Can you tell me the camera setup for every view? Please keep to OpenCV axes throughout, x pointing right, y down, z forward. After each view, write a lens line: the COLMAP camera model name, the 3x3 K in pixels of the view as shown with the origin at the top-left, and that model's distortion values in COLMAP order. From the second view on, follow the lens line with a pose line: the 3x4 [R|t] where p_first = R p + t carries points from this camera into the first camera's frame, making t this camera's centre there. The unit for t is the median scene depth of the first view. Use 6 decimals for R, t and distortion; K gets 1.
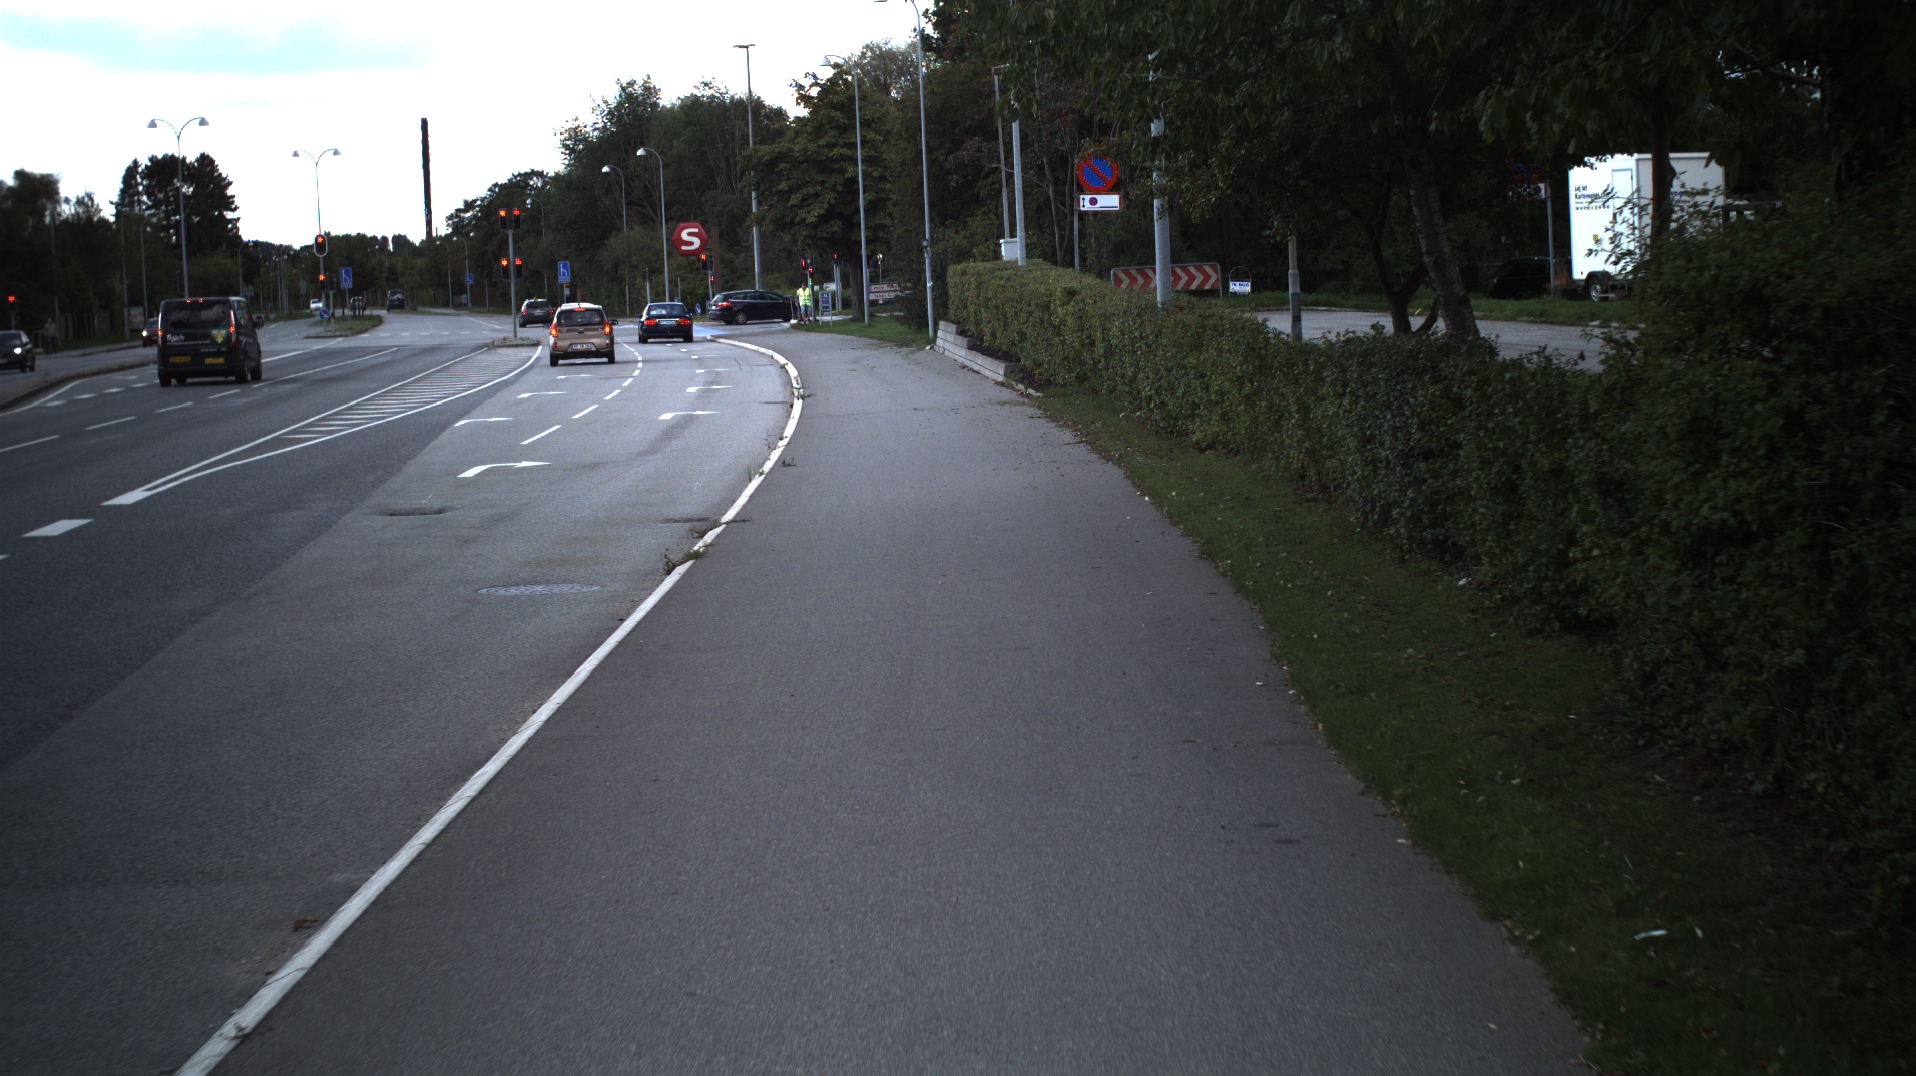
lens RADIAL K [[1716.2, 0, 958.0], [0, 1716.2, 538.0], [0, 0, 1]] dist [-0.085967, 0.003774]
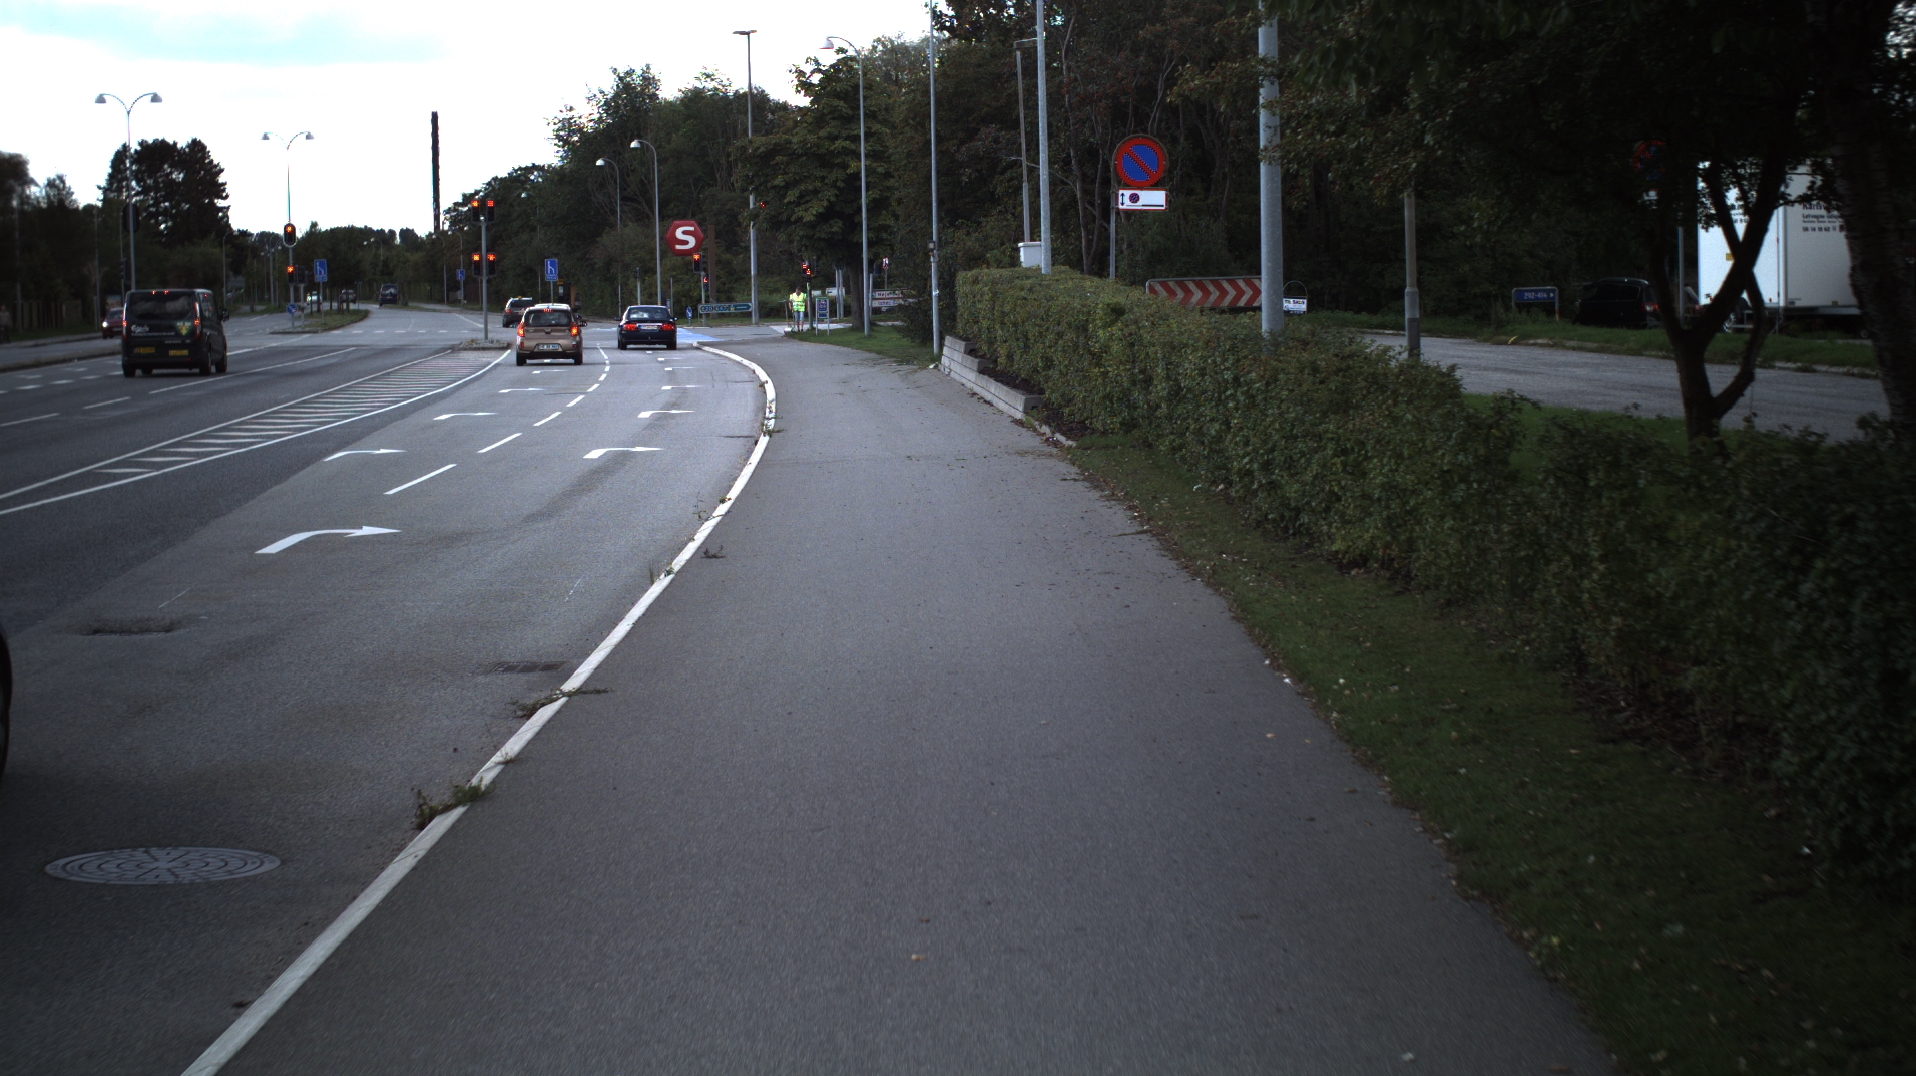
lens RADIAL K [[1718.9, 0, 958.0], [0, 1718.9, 538.0], [0, 0, 1]] dist [-0.080725, -0.007093]
pose [[0.999710, 0.023994, -0.002268, -0.000153], [-0.024004, 0.999702, -0.004409, -0.013567], [0.002161, 0.004462, 0.999988, 0.087077]]
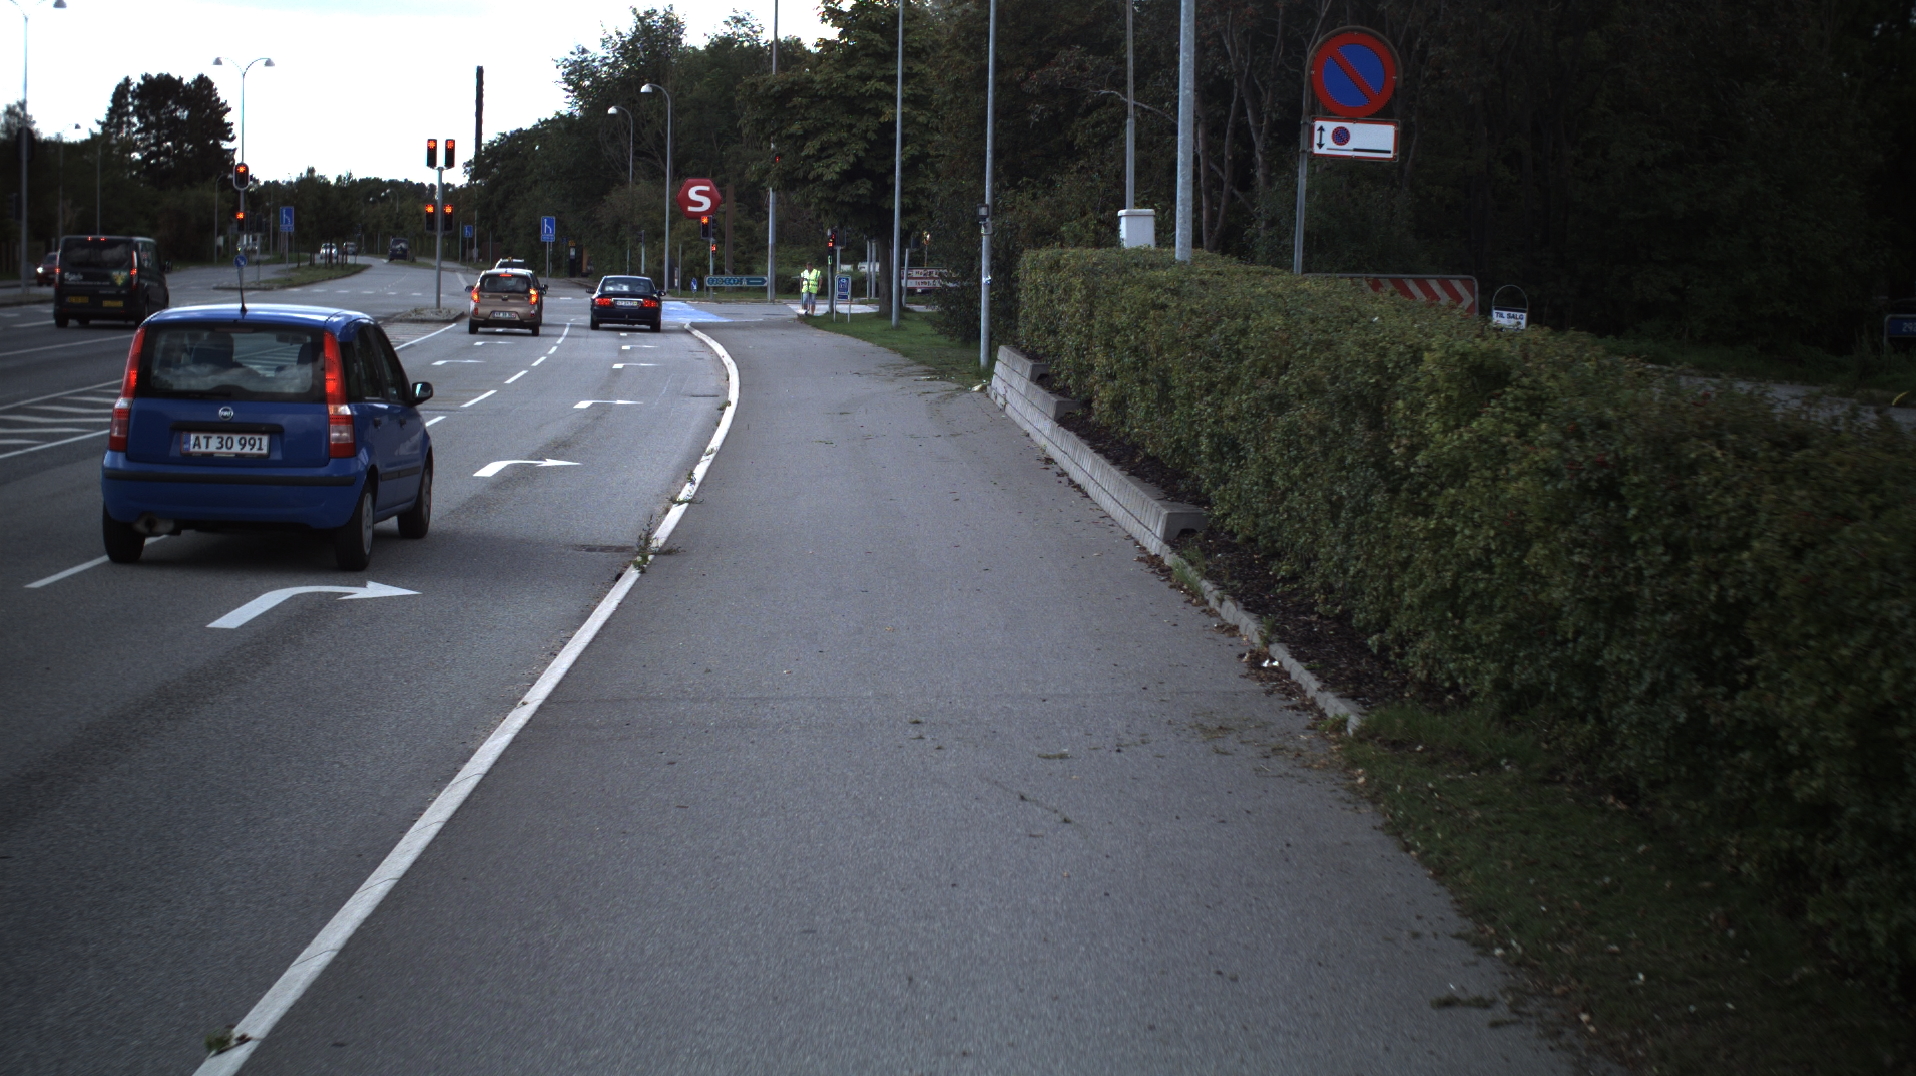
lens RADIAL K [[1723.8, 0, 958.0], [0, 1723.8, 538.0], [0, 0, 1]] dist [-0.074493, 0.009231]
pose [[0.997420, 0.068821, -0.020418, -0.005254], [-0.068660, 0.997604, 0.008480, -0.040967], [0.020953, -0.007056, 0.999756, 0.261089]]
